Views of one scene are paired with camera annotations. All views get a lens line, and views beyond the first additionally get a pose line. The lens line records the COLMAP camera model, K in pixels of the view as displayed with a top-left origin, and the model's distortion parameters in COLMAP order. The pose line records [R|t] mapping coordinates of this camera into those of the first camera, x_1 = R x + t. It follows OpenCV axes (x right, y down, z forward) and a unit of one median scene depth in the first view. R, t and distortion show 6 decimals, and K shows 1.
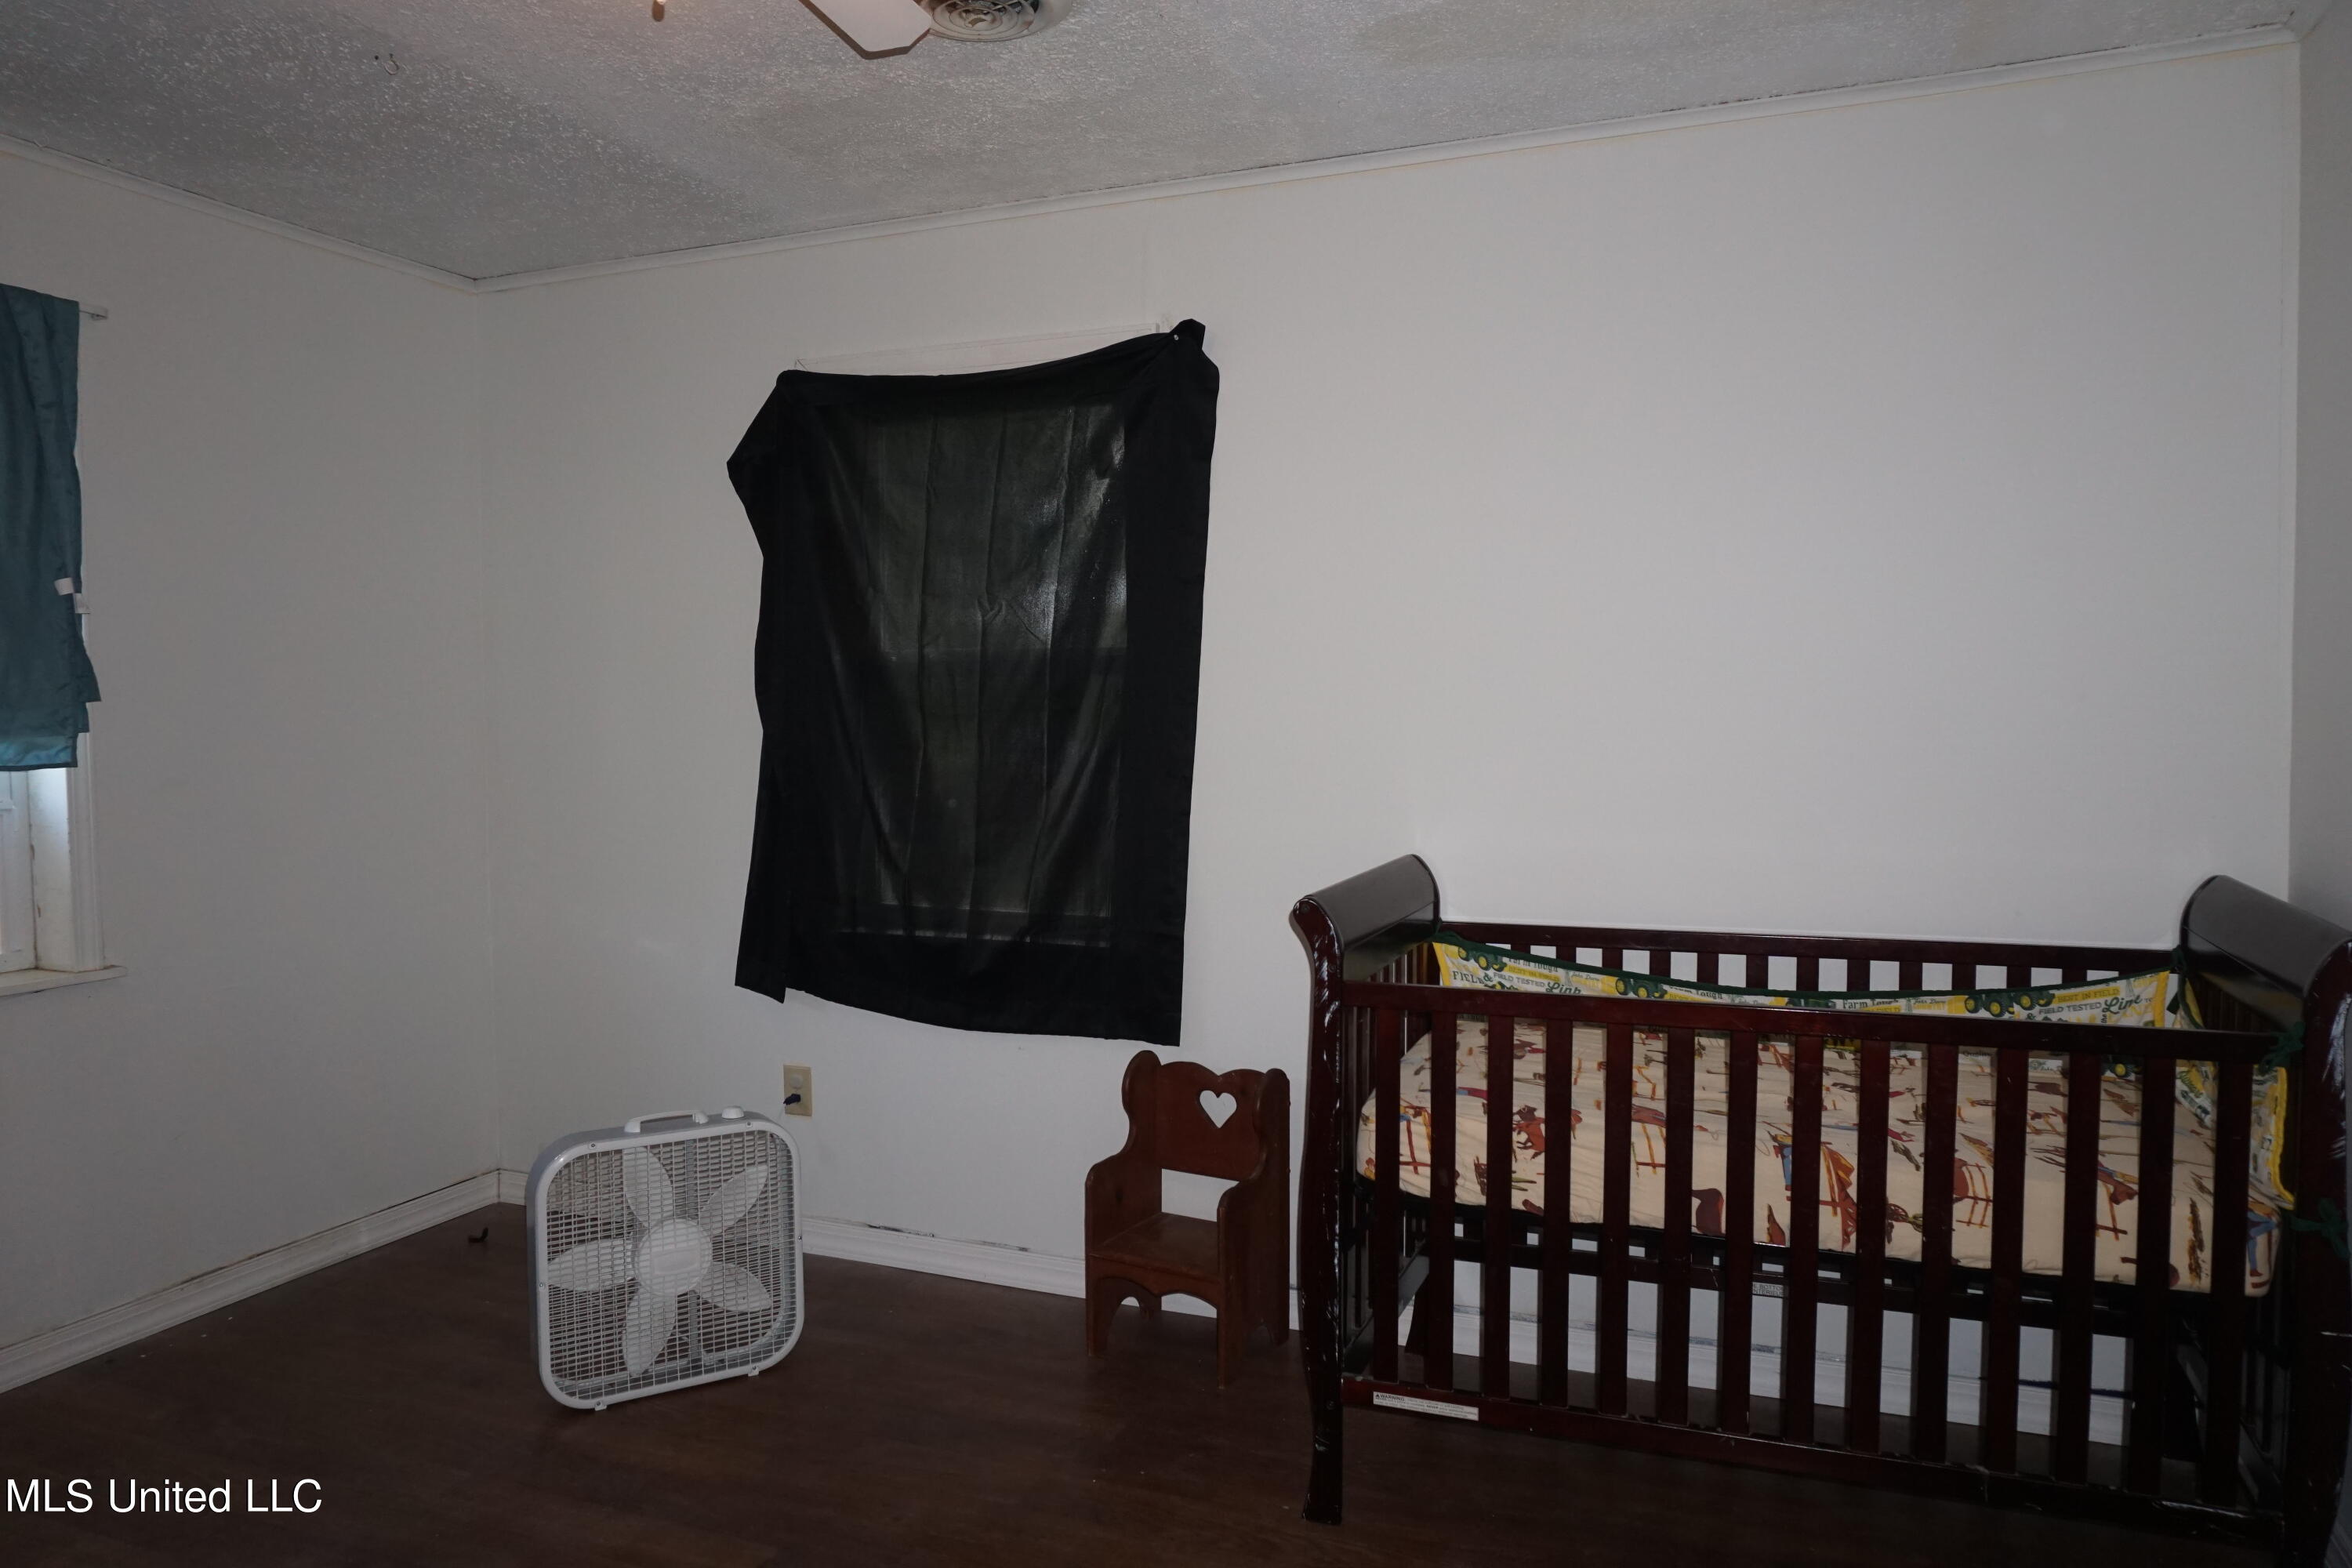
lens RADIAL K [[1575.7, 0, 1171.6], [0, 1575.7, 781.4], [0, 0, 1]] dist [-0.066898, 0.049016]
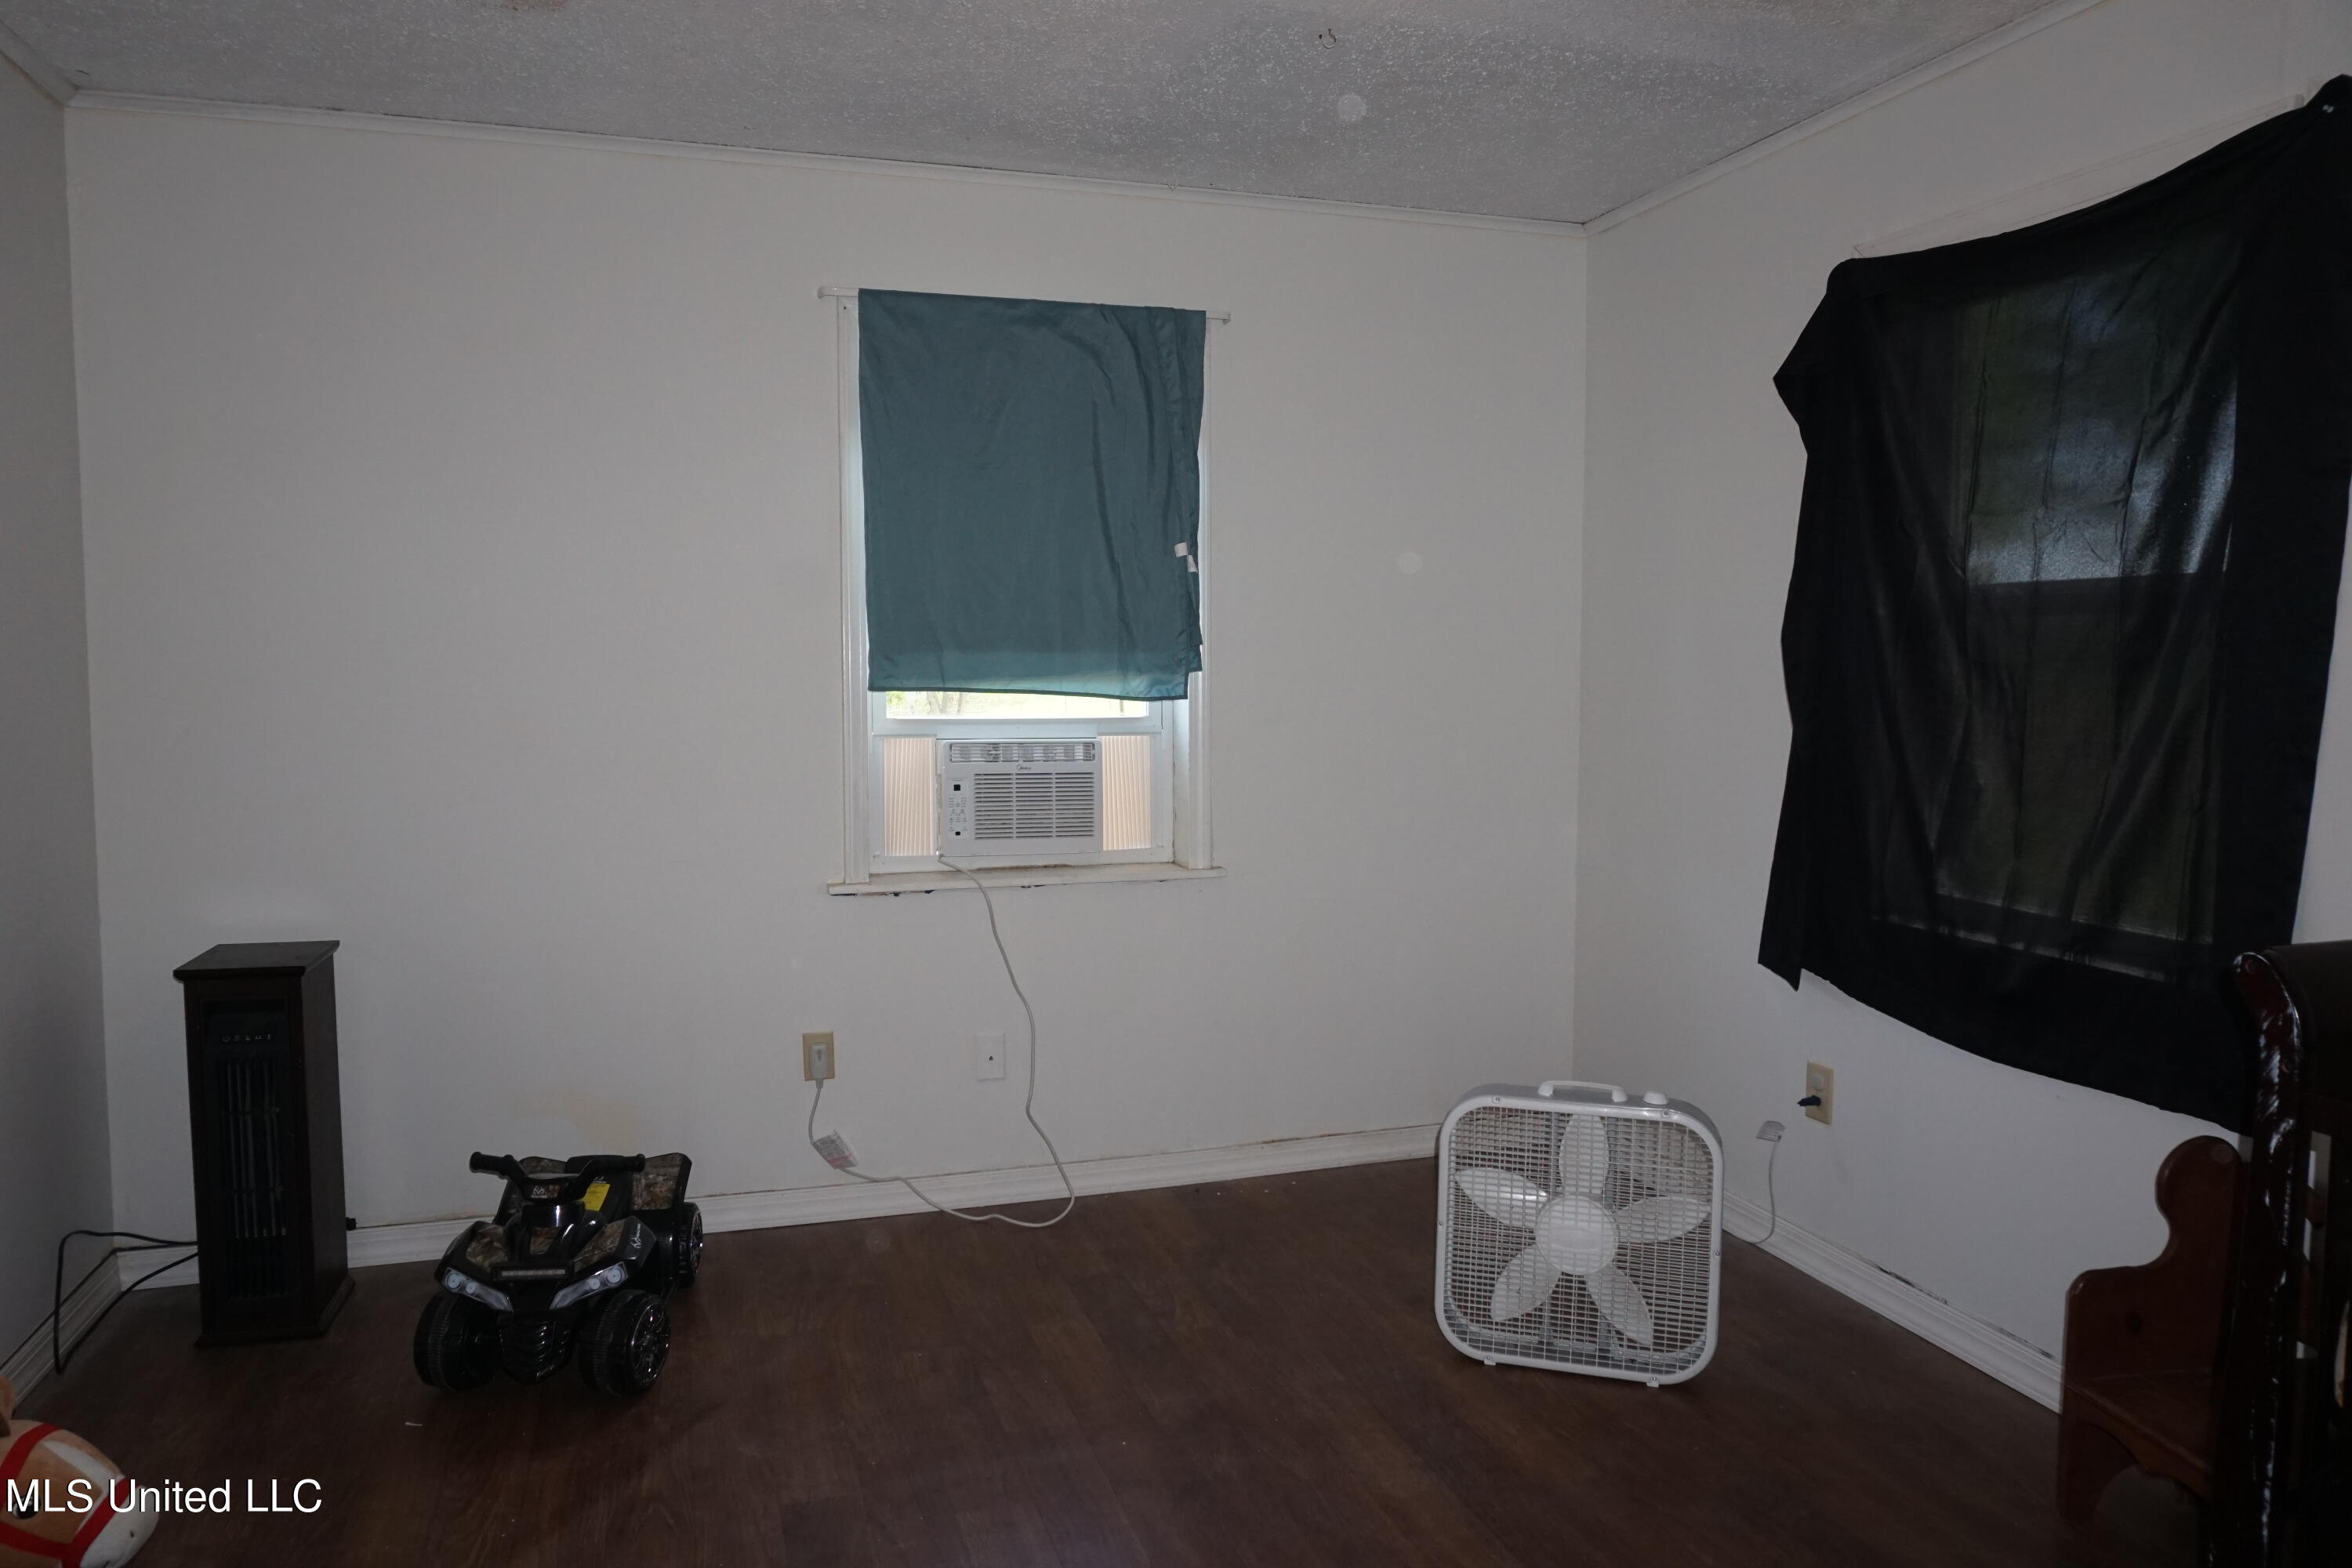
lens RADIAL K [[1578.5, 0, 1182.1], [0, 1578.5, 779.8], [0, 0, 1]] dist [-0.054569, 0.041605]
pose [[0.635090, 0.064329, -0.769755, 0.238016], [-0.039342, 0.997927, 0.050938, -0.009244], [0.771436, -0.002066, 0.636304, 0.205151]]
